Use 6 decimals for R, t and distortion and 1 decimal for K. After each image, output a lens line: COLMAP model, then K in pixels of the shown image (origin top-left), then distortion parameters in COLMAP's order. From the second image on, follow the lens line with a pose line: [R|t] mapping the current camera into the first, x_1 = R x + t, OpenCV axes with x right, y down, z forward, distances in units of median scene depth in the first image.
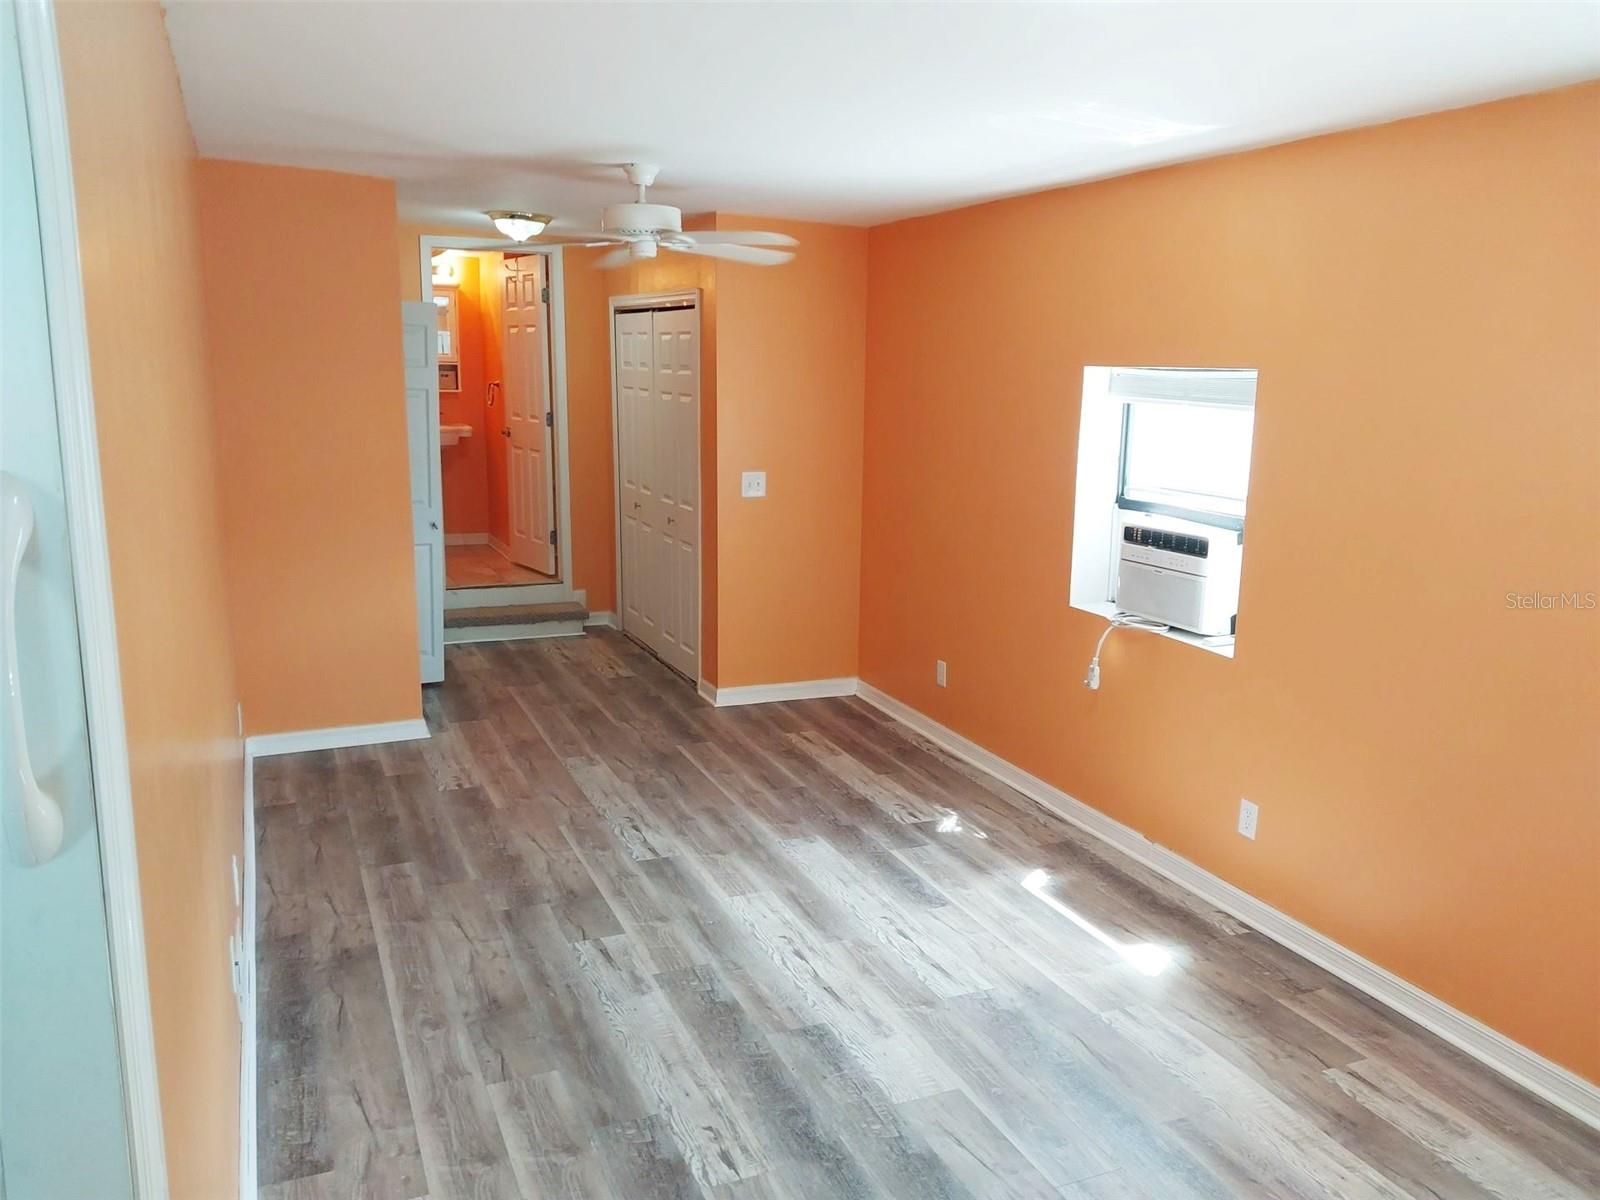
lens RADIAL K [[1258.4, 0, 830.7], [0, 1258.4, 598.4], [0, 0, 1]] dist [0.203306, -0.537951]
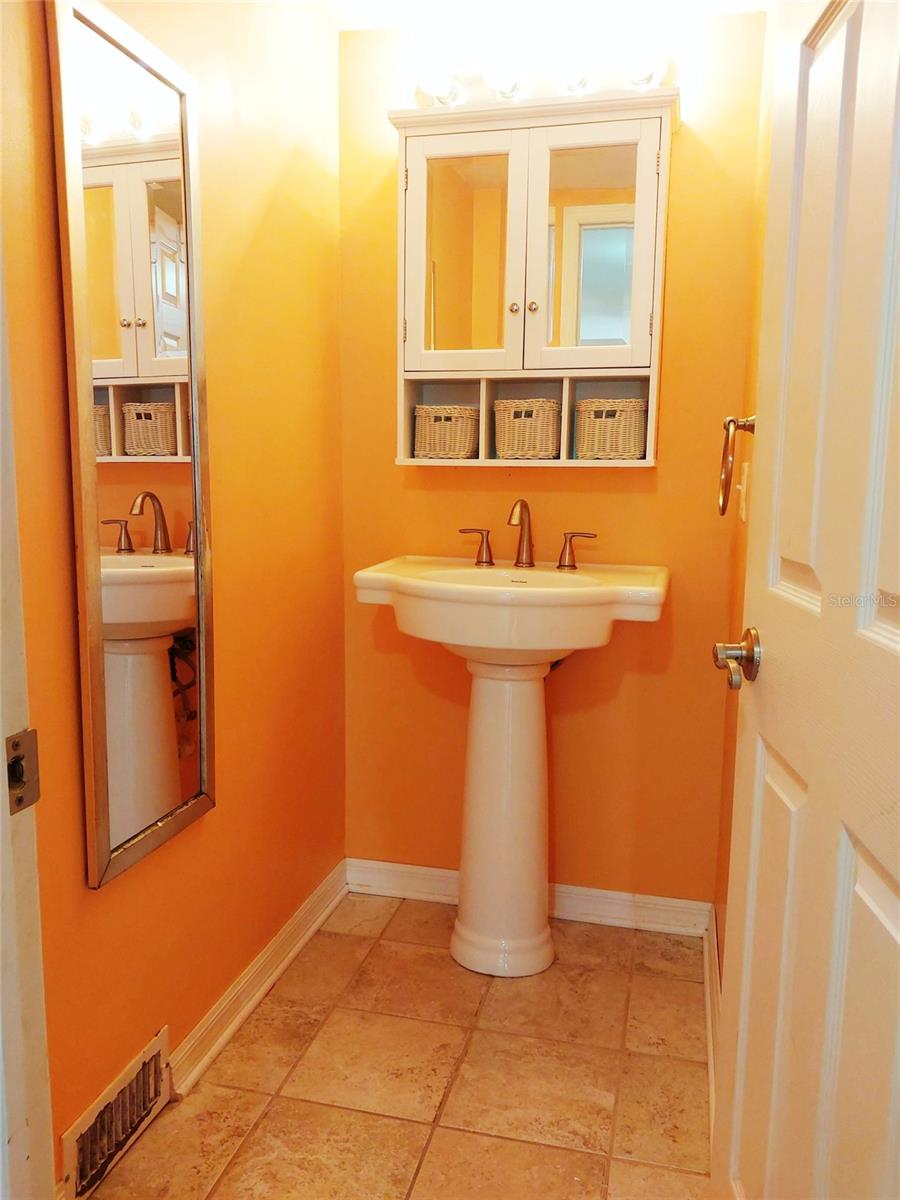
lens RADIAL K [[951.9, 0, 450.0], [0, 951.9, 600.0], [0, 0, 1]] dist [0.112859, -0.202368]
pose [[0.785613, 0.078634, -0.613701, -0.398399], [-0.114750, 0.993200, -0.019635, -0.257139], [0.607984, 0.085848, 0.789294, 1.700999]]
